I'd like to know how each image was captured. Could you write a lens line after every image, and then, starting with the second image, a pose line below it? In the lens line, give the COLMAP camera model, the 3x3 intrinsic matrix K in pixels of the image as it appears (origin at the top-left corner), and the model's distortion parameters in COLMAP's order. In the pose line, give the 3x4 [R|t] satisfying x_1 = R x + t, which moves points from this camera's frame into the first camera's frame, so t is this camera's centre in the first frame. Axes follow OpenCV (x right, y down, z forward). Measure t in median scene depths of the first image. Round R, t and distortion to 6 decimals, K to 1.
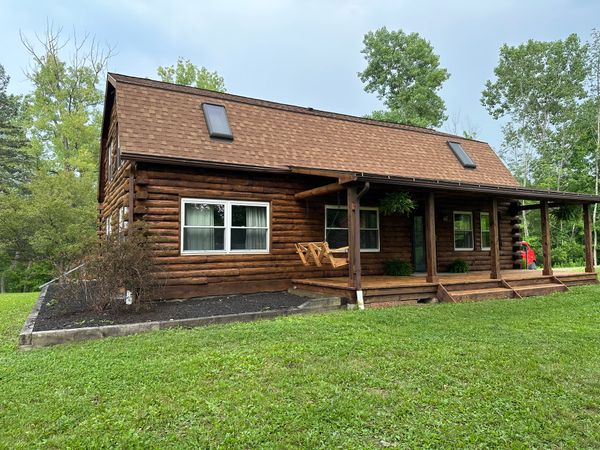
lens RADIAL K [[420.8, 0, 301.4], [0, 420.8, 222.3], [0, 0, 1]] dist [0.050576, -0.079433]
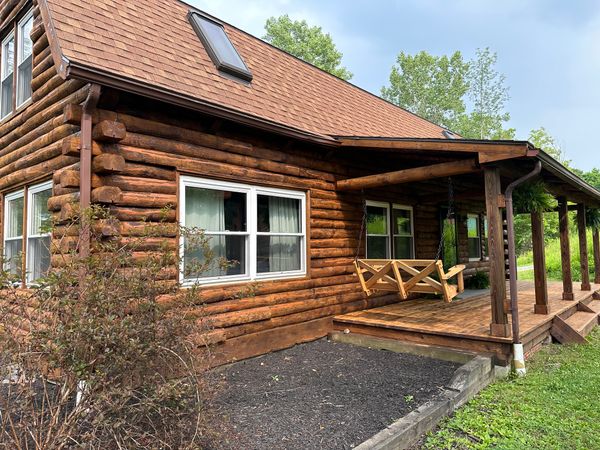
lens RADIAL K [[420.8, 0, 301.4], [0, 420.8, 222.3], [0, 0, 1]] dist [0.050576, -0.079433]
pose [[0.942352, 0.012694, 0.334382, -0.293162], [-0.010286, 0.999907, -0.008971, 0.001178], [-0.334464, 0.005014, 0.942395, 0.439780]]
